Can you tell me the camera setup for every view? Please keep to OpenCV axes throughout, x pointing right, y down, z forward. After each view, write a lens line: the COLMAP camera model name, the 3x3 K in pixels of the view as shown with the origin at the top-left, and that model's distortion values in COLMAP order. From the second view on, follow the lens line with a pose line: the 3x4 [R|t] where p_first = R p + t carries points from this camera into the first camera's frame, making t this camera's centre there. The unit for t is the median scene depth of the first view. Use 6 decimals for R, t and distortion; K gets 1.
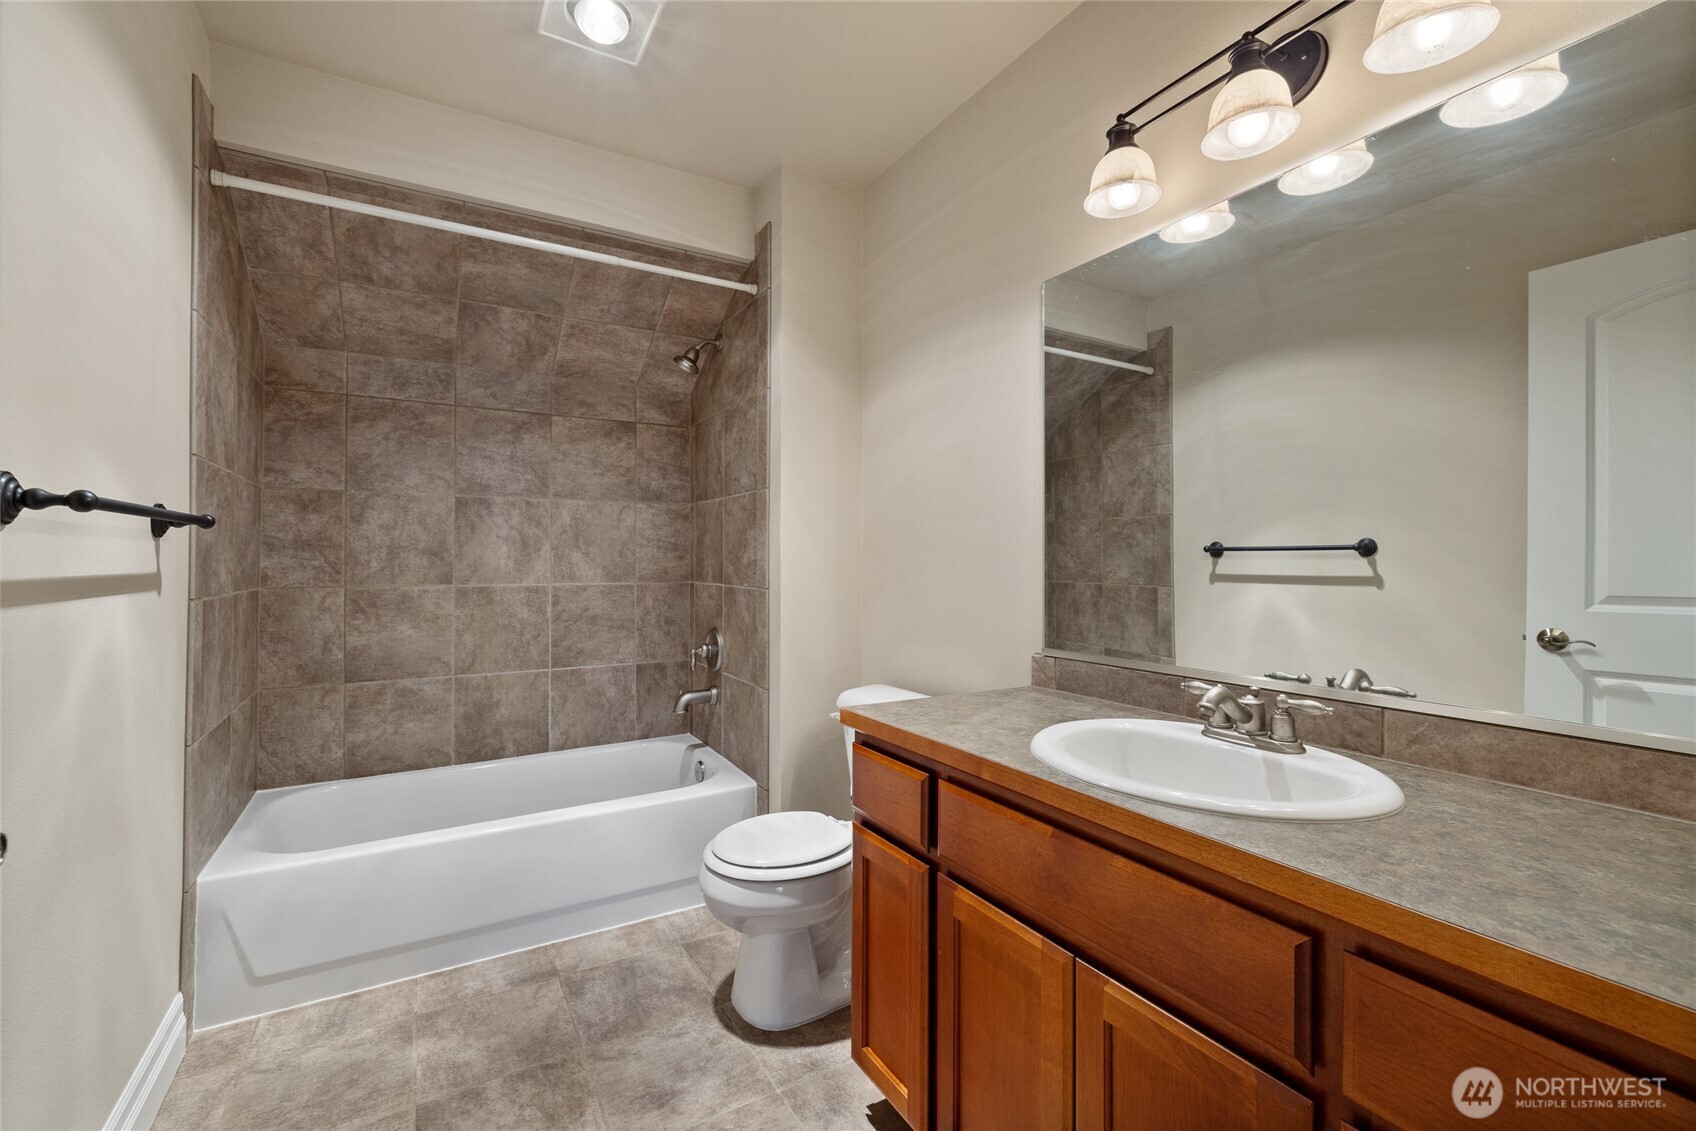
lens RADIAL K [[716.9, 0, 828.6], [0, 716.9, 553.9], [0, 0, 1]] dist [0.000129, -0.000054]
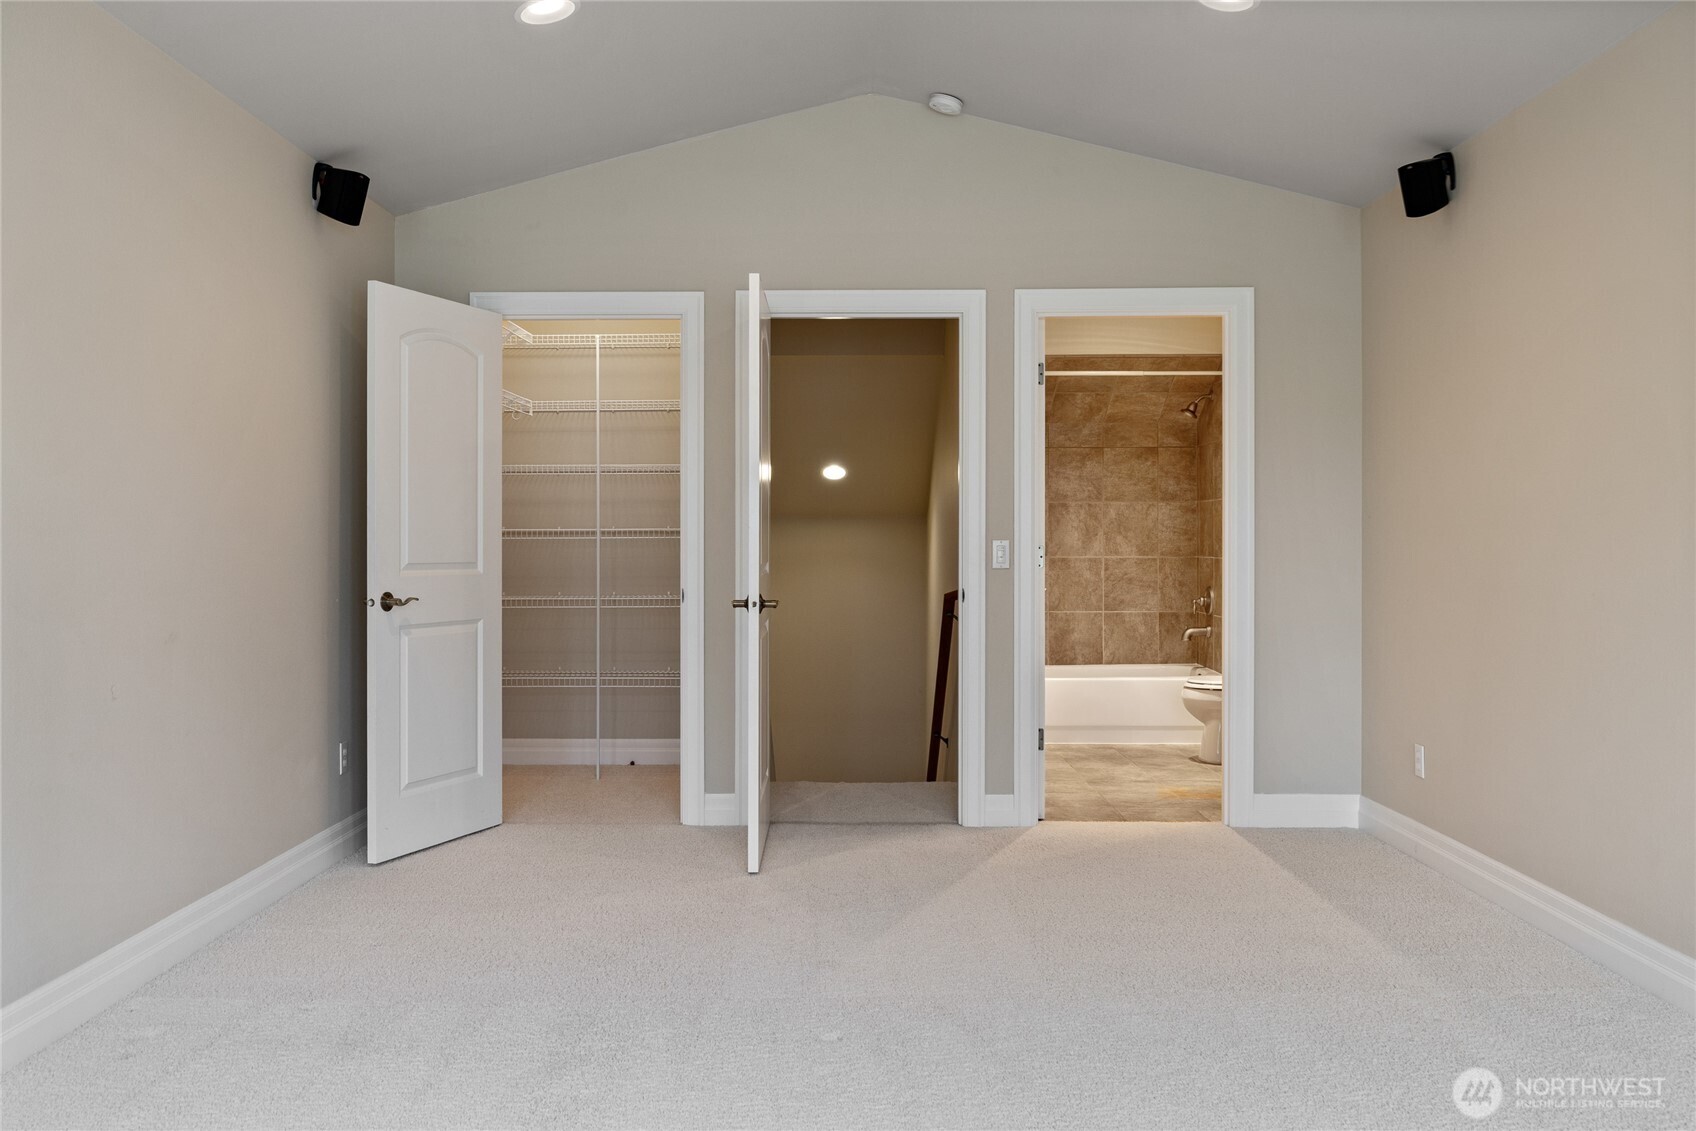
lens RADIAL K [[1301.5, 0, 844.3], [0, 1301.5, 542.8], [0, 0, 1]] dist [0.003235, 0.000440]
pose [[0.862491, -0.000005, -0.506072, 0.548239], [0.005867, 0.999933, 0.009989, -0.019285], [0.506038, -0.011585, 0.862433, -1.693896]]
